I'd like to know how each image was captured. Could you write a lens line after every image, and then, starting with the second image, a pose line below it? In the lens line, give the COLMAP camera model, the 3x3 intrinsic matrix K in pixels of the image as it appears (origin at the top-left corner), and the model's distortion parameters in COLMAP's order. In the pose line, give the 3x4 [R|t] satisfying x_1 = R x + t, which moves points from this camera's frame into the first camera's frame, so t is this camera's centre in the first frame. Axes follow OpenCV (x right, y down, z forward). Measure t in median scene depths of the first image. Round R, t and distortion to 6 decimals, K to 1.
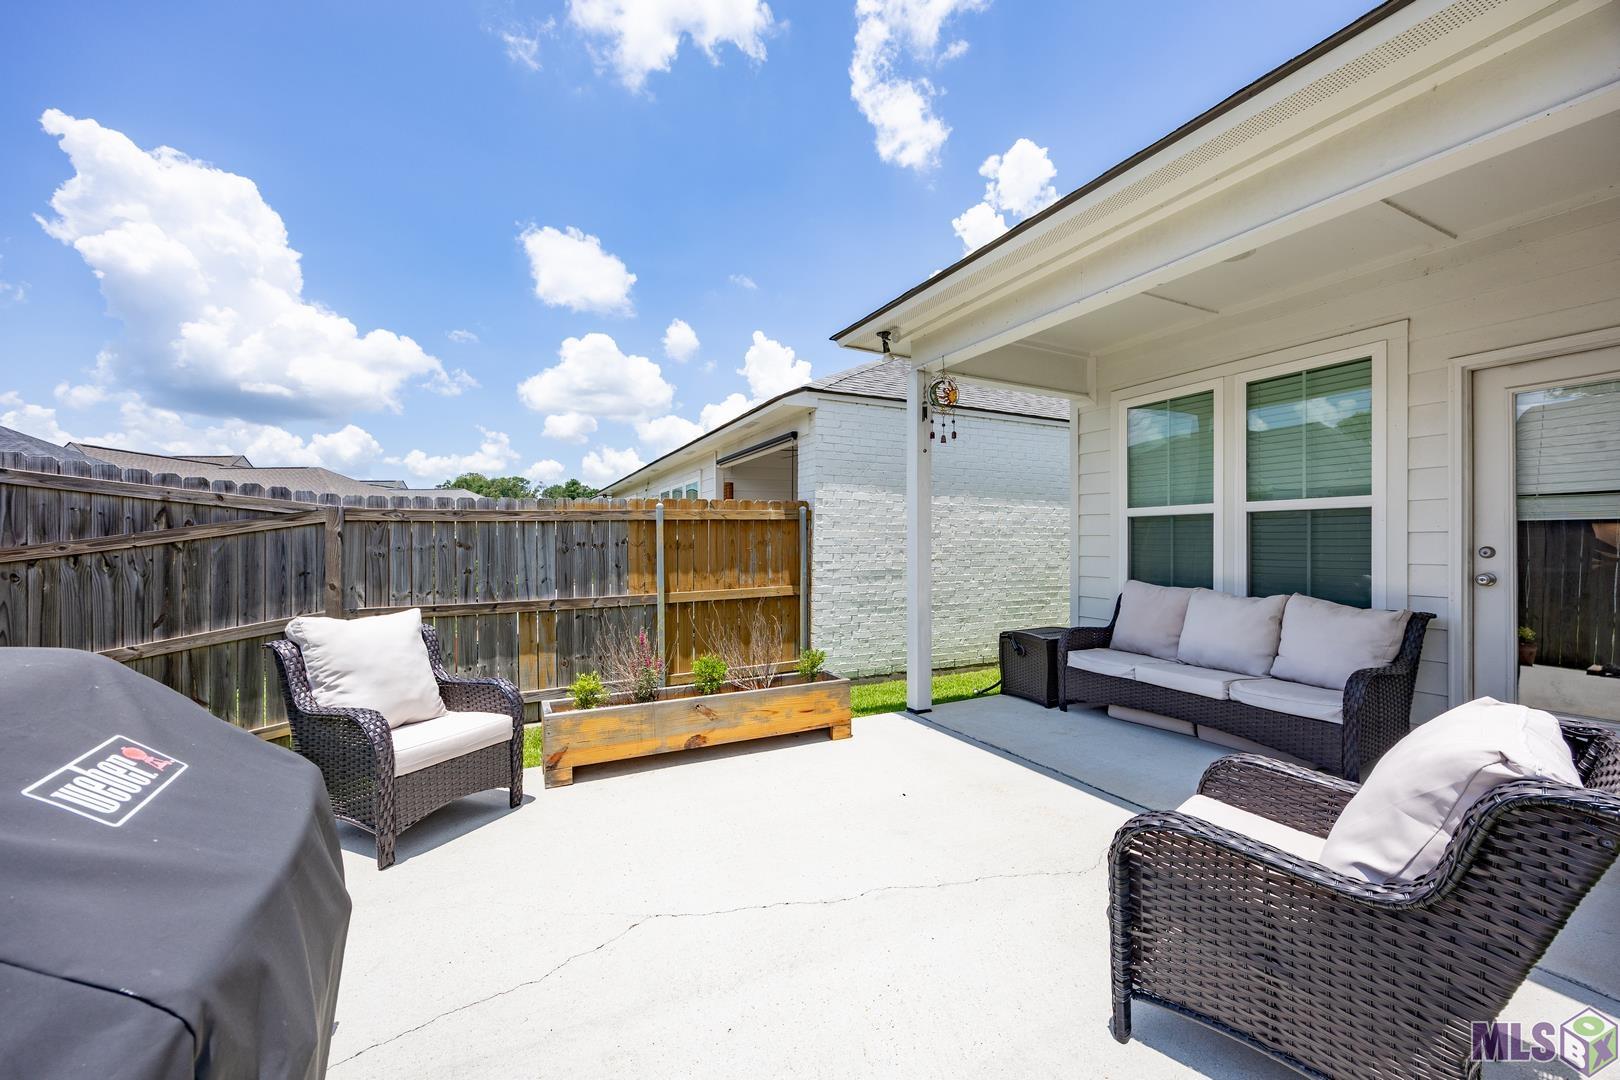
lens RADIAL K [[625.0, 0, 813.3], [0, 625.0, 551.9], [0, 0, 1]] dist [-0.000809, -0.000008]
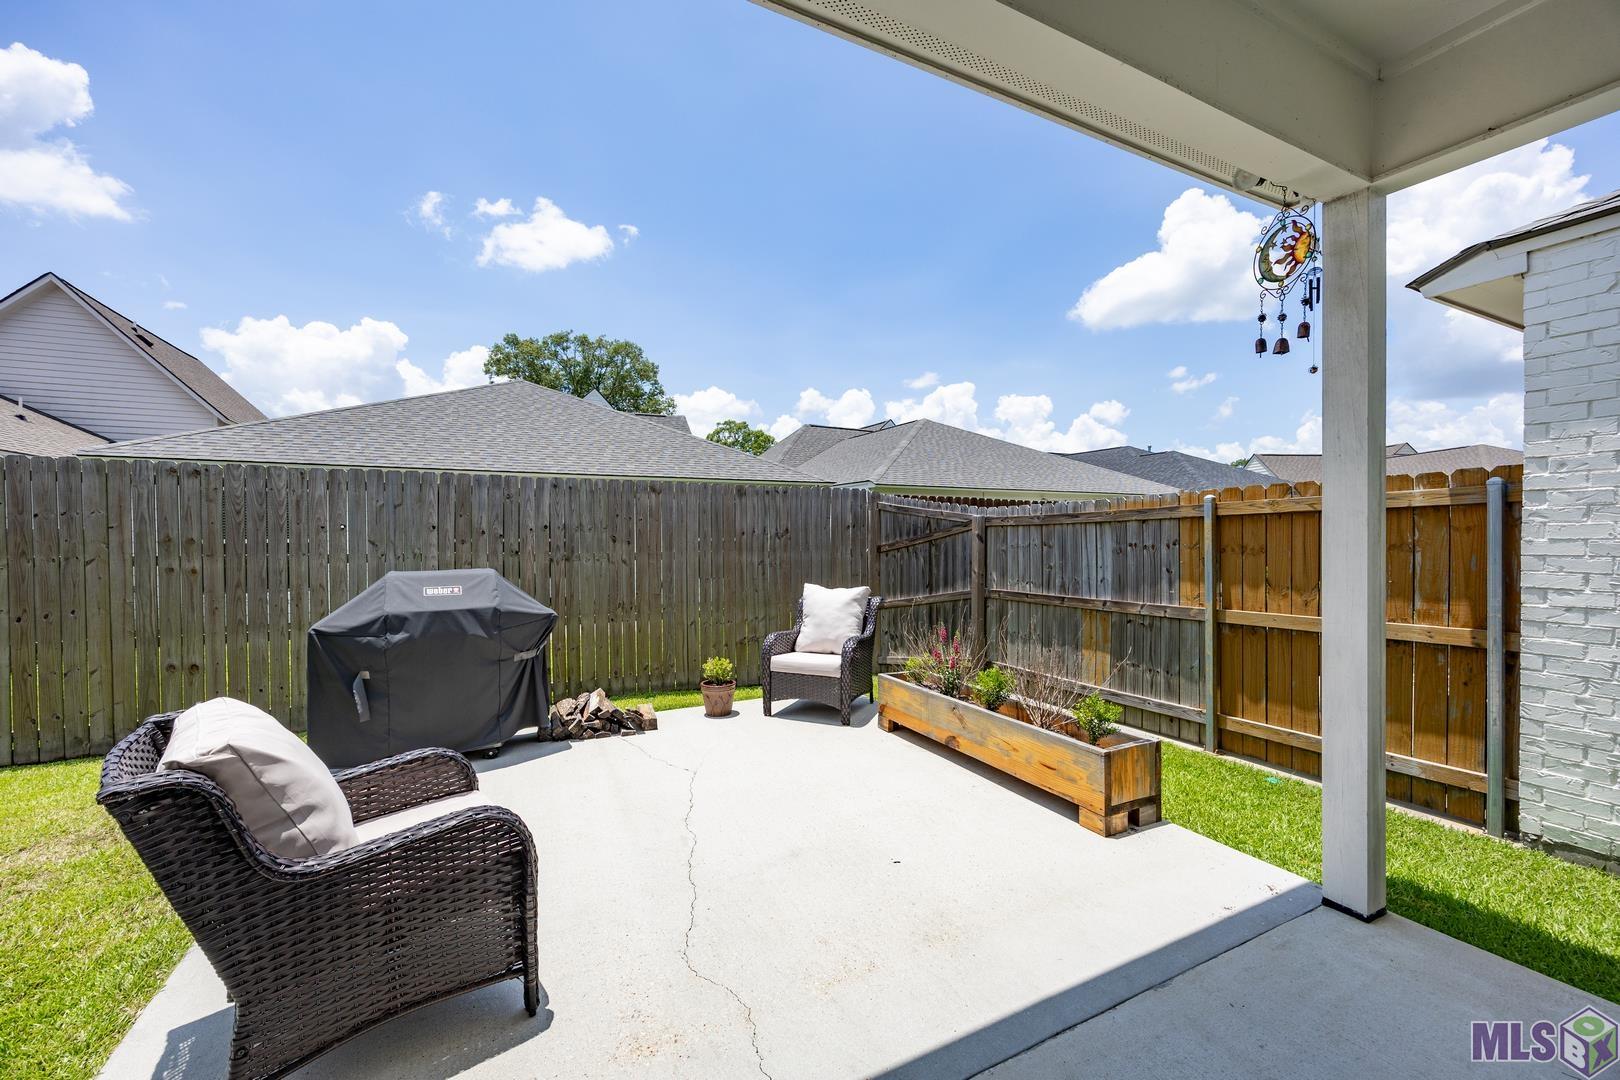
lens RADIAL K [[610.9, 0, 810.0], [0, 610.9, 544.4], [0, 0, 1]] dist [-0.000410, -0.000036]
pose [[0.023846, 0.016020, -0.999587, 0.632857], [-0.009364, 0.999831, 0.015801, -0.027692], [0.999672, 0.008984, 0.023992, 0.580932]]
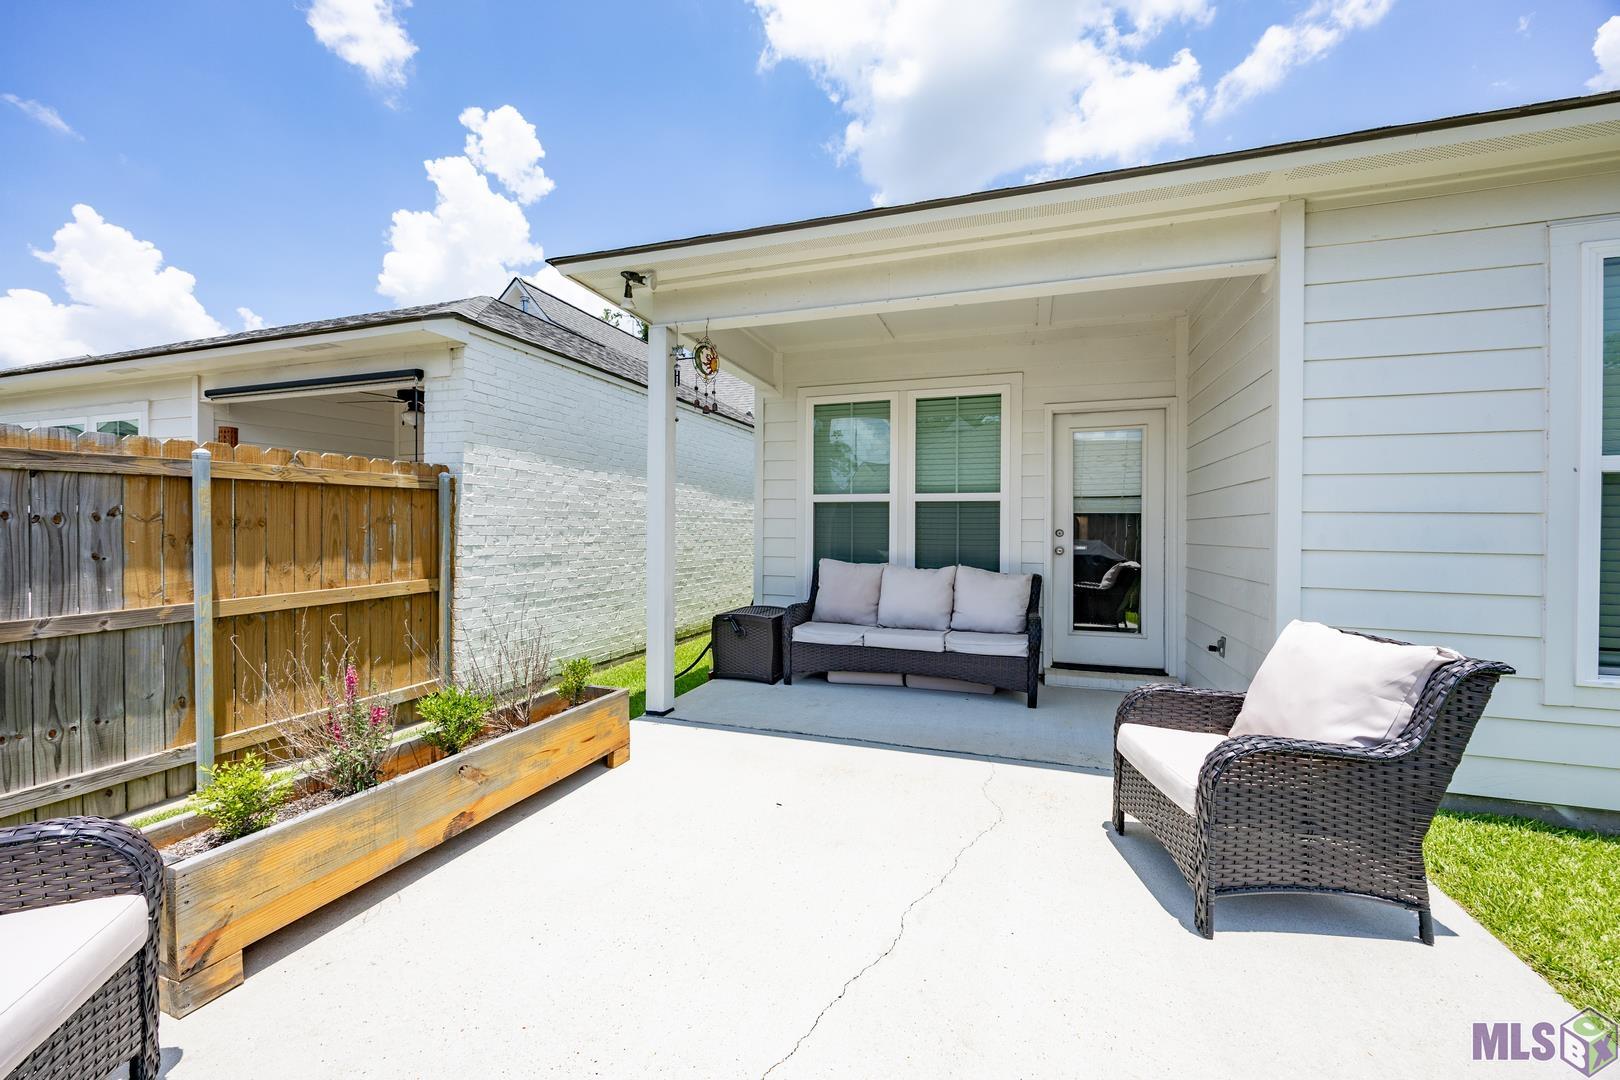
lens RADIAL K [[615.0, 0, 808.2], [0, 615.0, 537.0], [0, 0, 1]] dist [-0.001132, -0.000009]
pose [[0.718951, -0.001129, 0.695059, -0.290519], [0.000335, 0.999999, 0.001278, 0.005290], [-0.695060, -0.000686, 0.718951, 0.231000]]
